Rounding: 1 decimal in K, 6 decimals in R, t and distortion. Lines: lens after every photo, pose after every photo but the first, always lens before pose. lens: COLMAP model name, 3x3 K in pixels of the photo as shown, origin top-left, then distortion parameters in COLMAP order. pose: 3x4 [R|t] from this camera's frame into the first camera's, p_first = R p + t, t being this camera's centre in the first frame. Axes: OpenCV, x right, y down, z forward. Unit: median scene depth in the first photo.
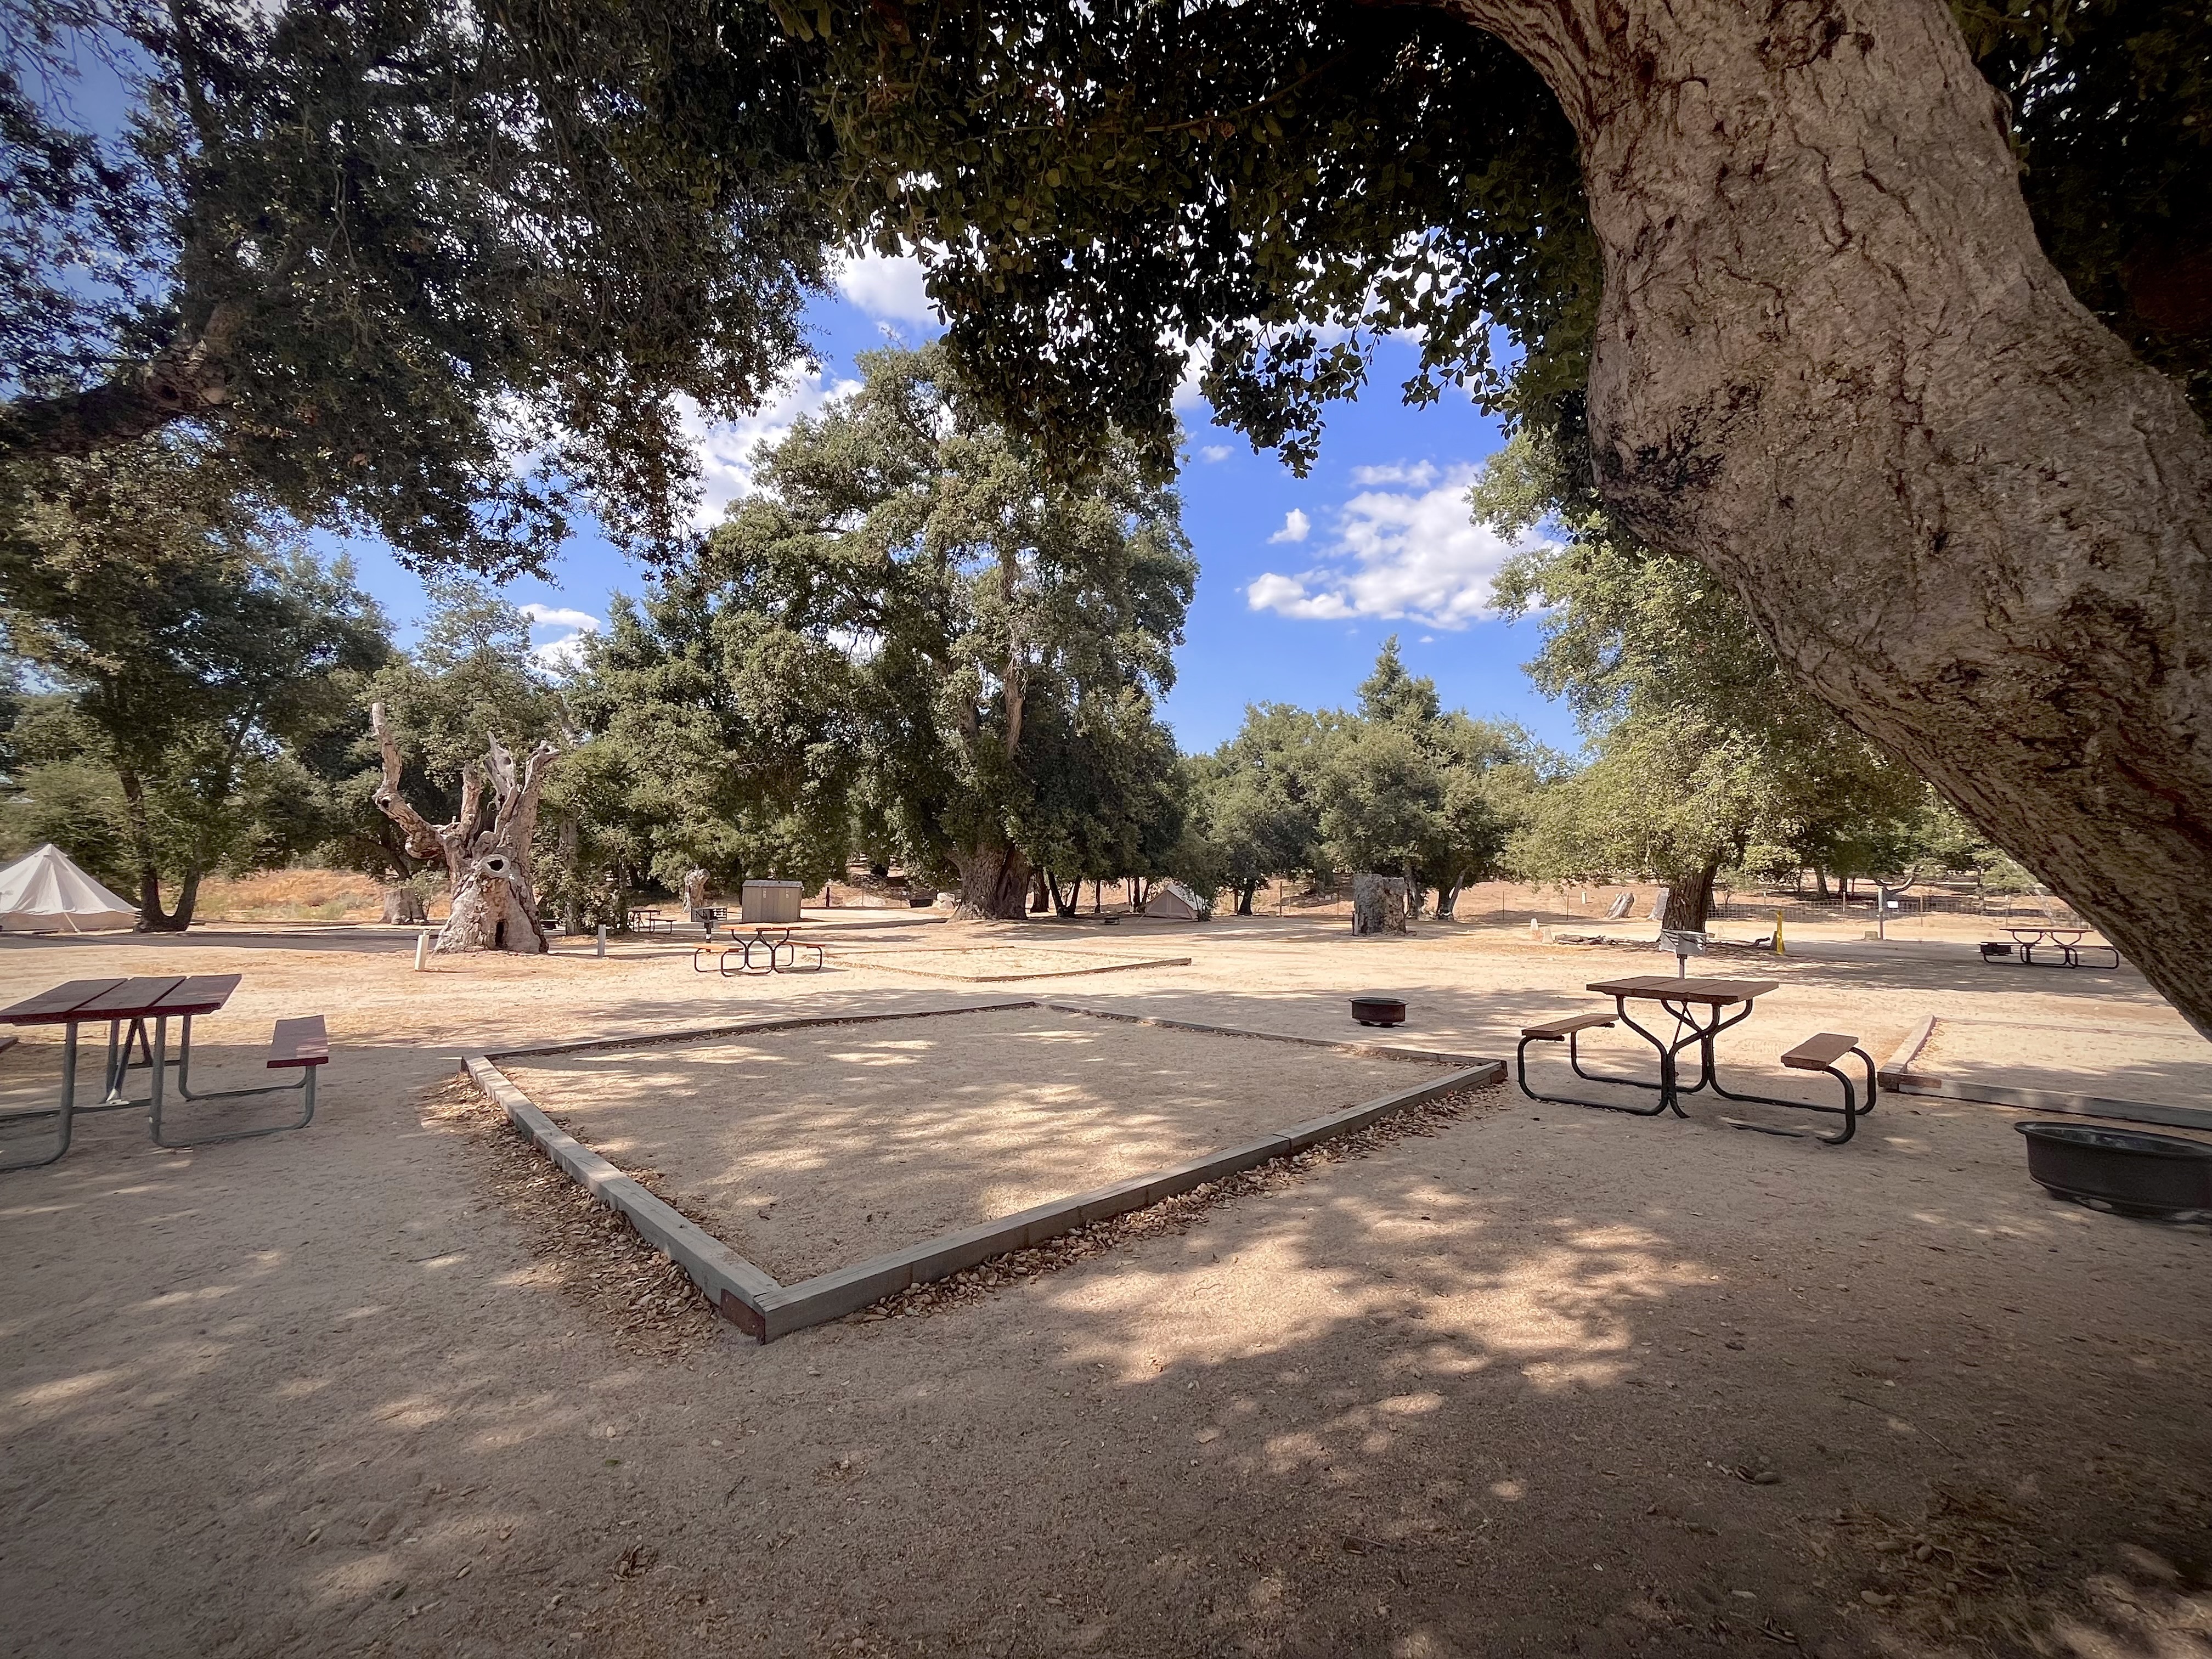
lens RADIAL K [[894.9, 0, 1105.1], [0, 894.9, 834.7], [0, 0, 1]] dist [-0.002629, -0.000214]
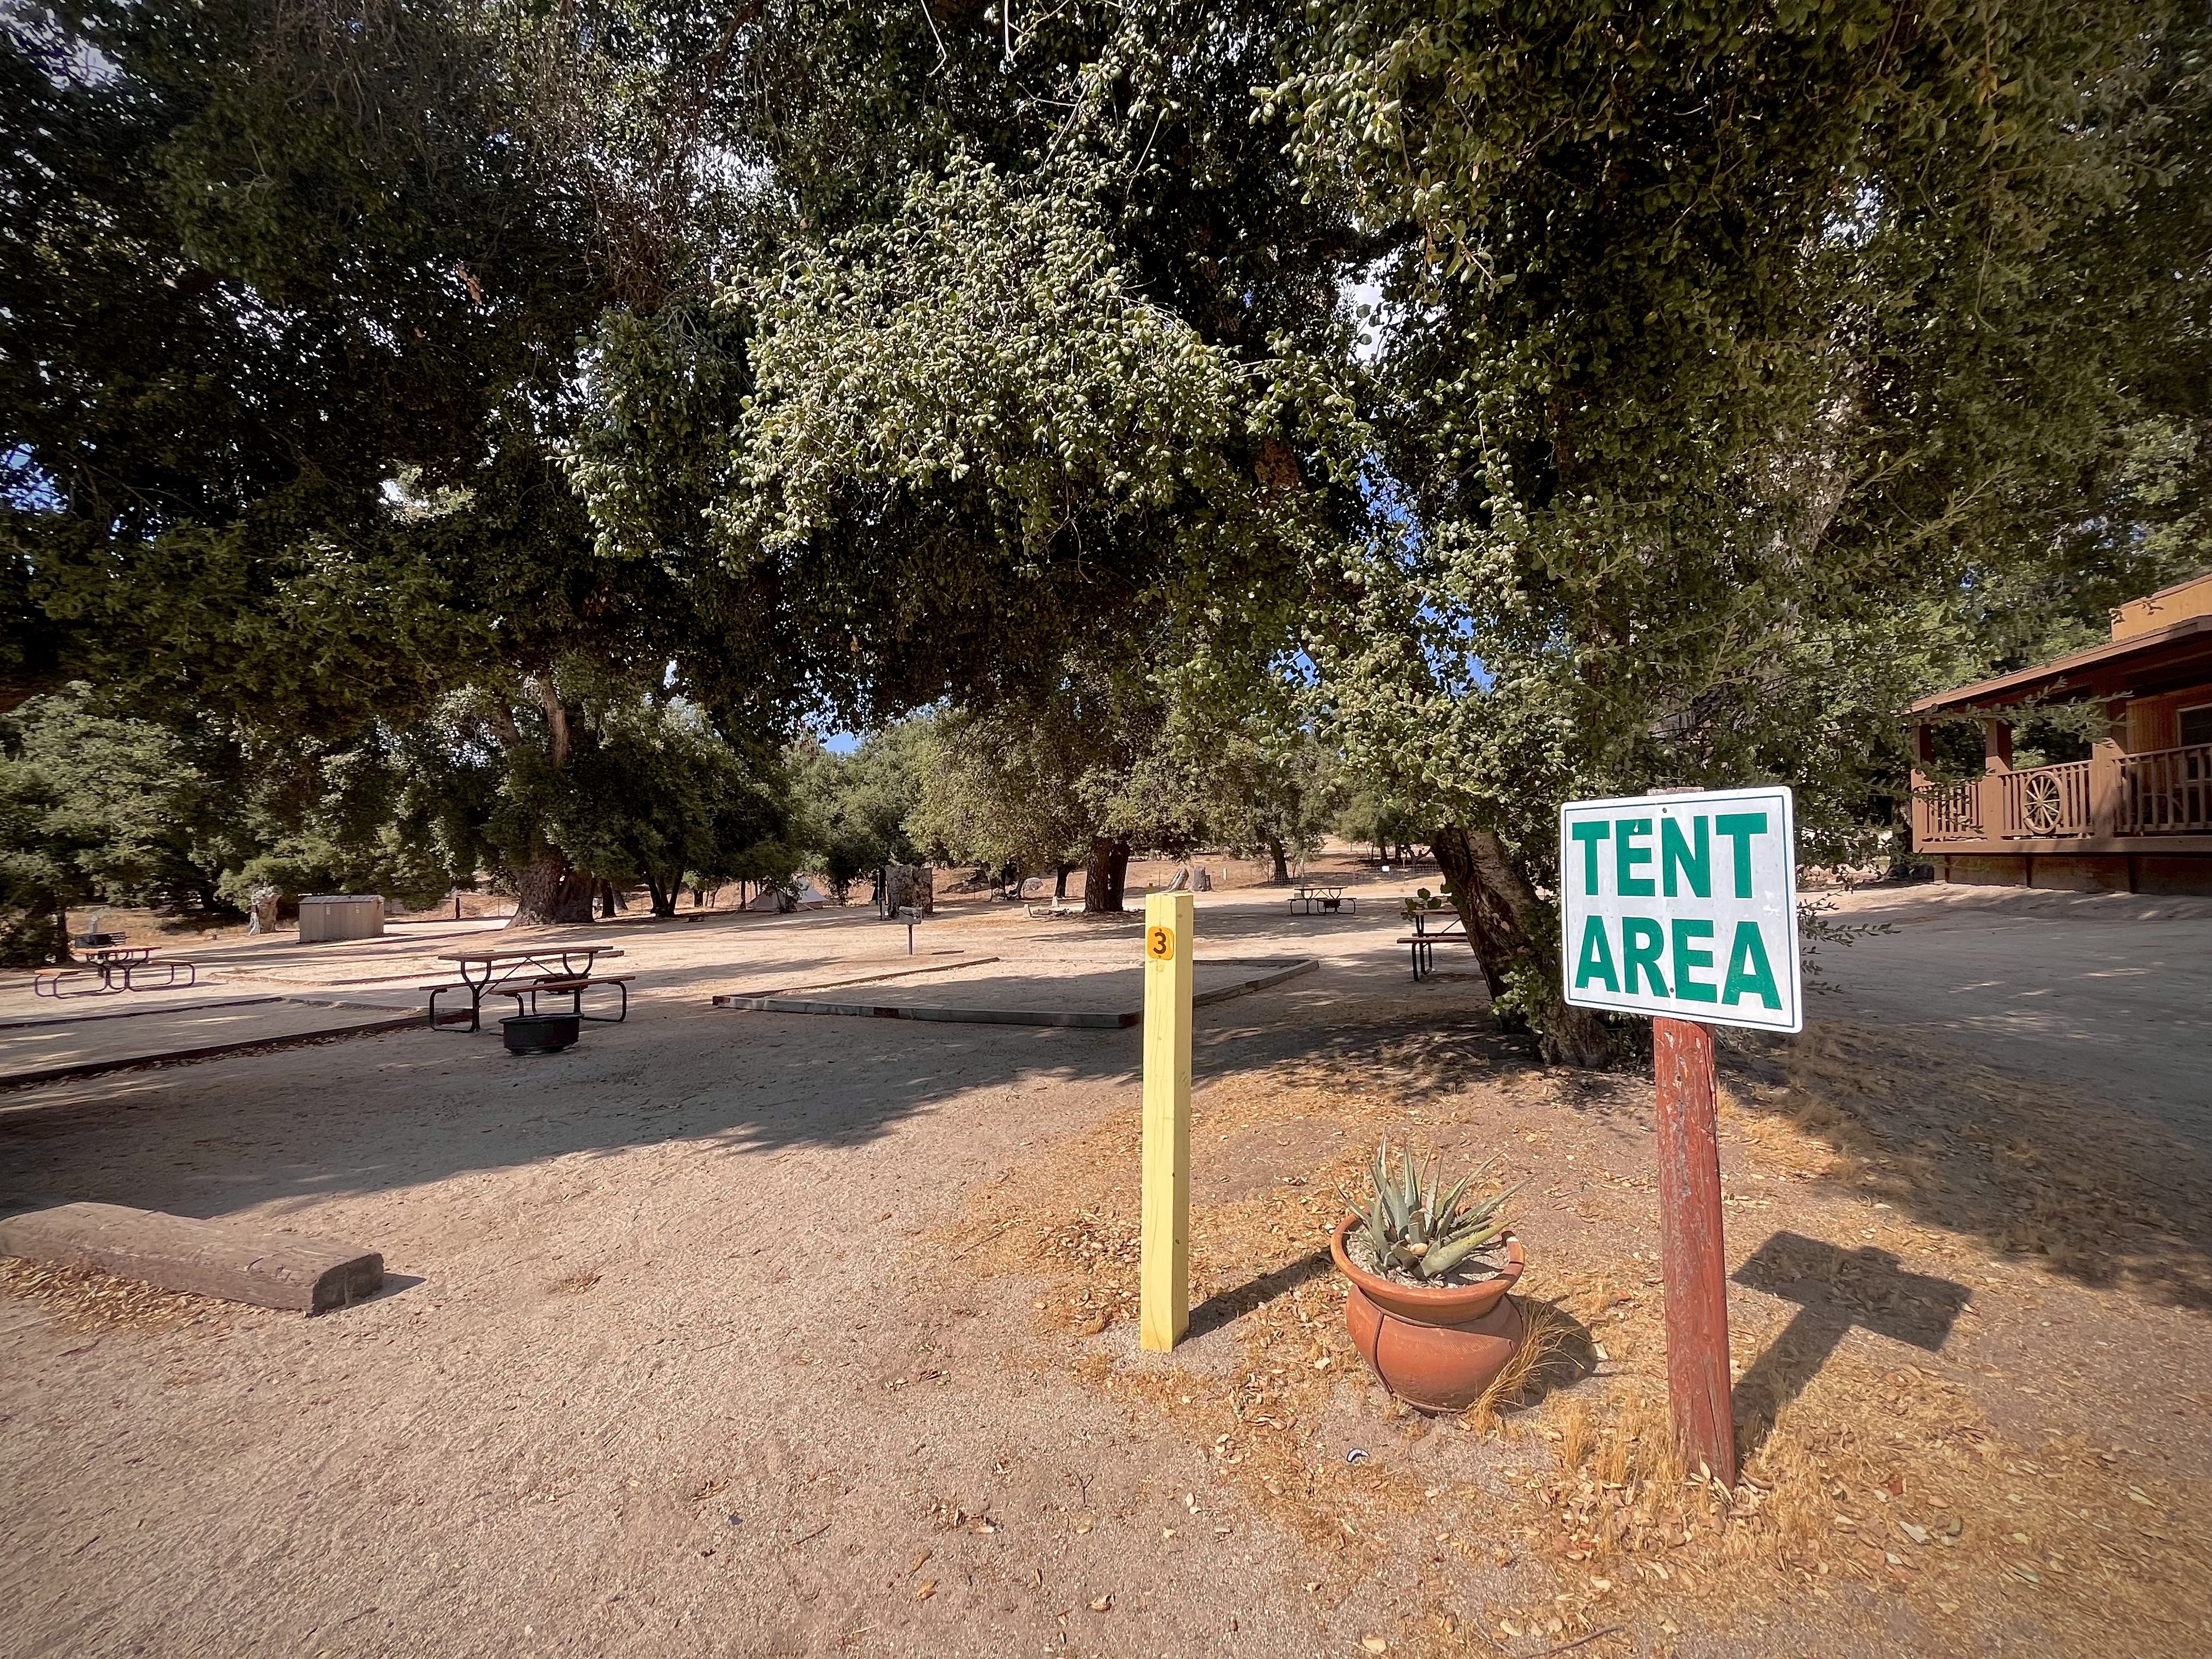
lens RADIAL K [[894.9, 0, 1099.8], [0, 894.9, 830.6], [0, 0, 1]] dist [-0.002629, -0.000214]
pose [[0.966856, -0.034371, 0.252998, 0.238097], [0.031712, 0.999391, 0.014582, -0.007648], [-0.253345, -0.006075, 0.967357, -0.155145]]
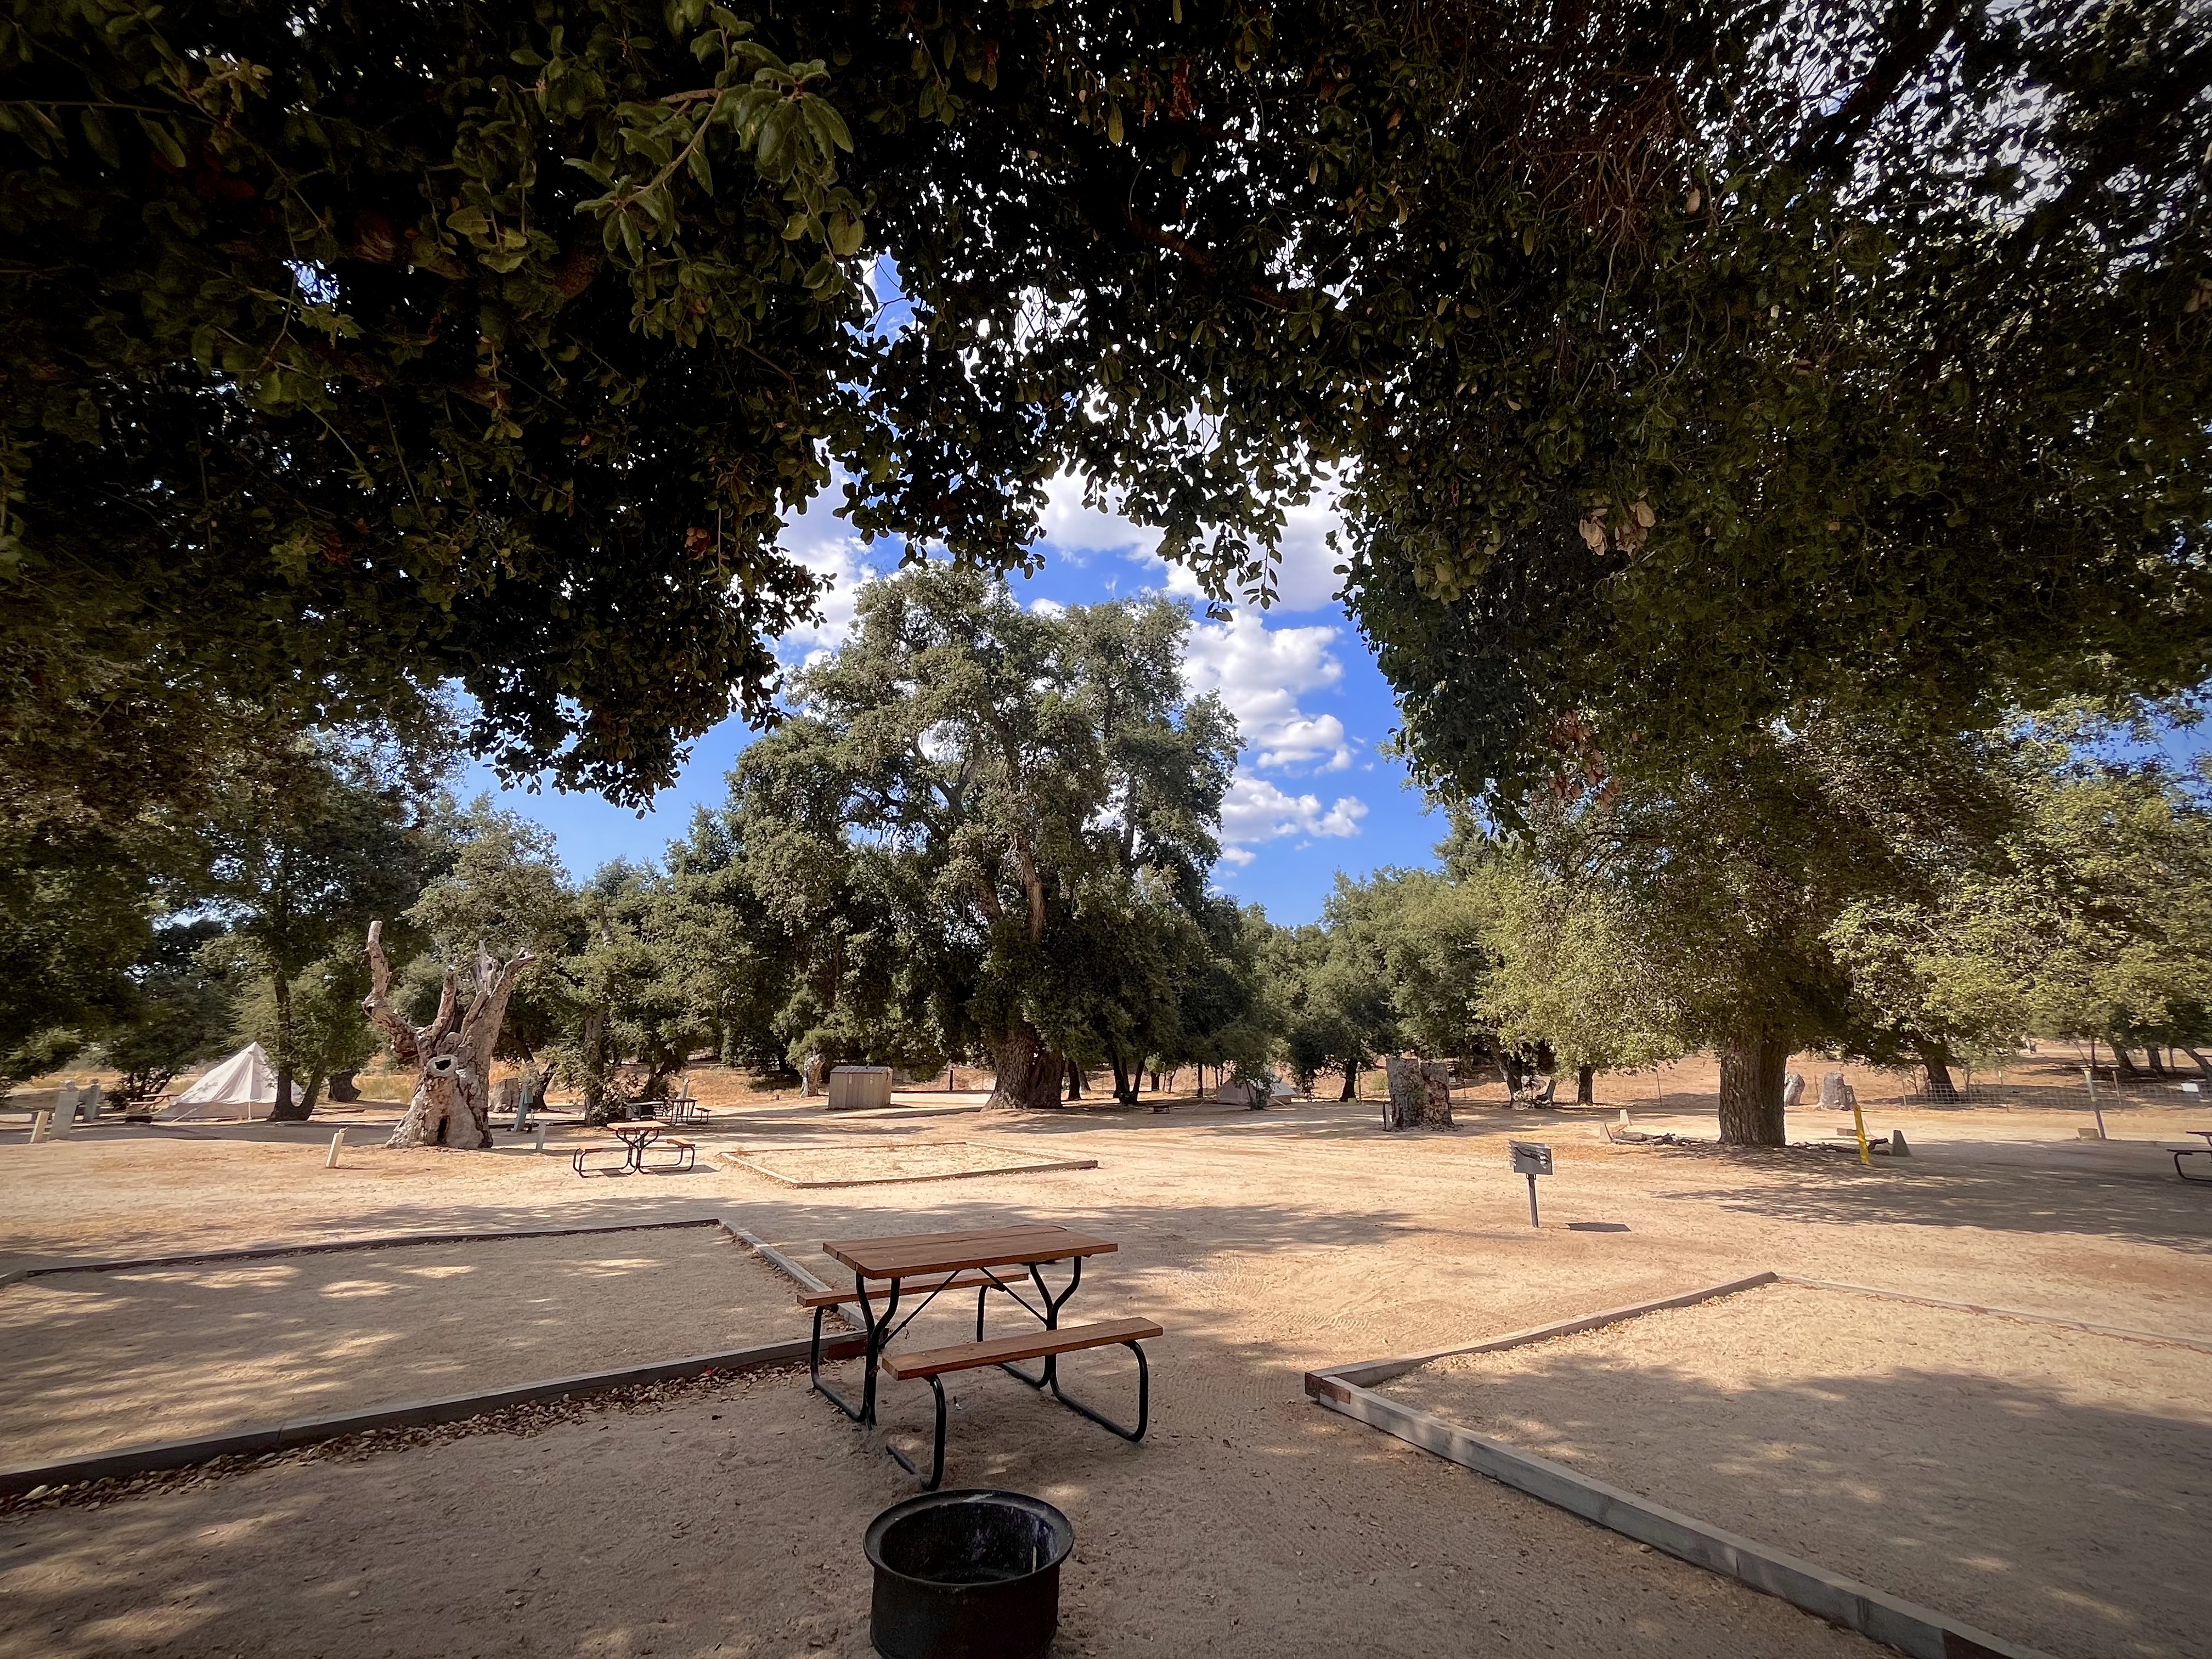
lens RADIAL K [[894.9, 0, 1103.4], [0, 894.9, 835.7], [0, 0, 1]] dist [-0.002629, -0.000214]
pose [[0.977481, -0.060213, -0.202253, 0.182759], [0.020597, 0.981074, -0.192533, -0.007263], [0.210018, 0.184031, 0.960221, 0.033712]]
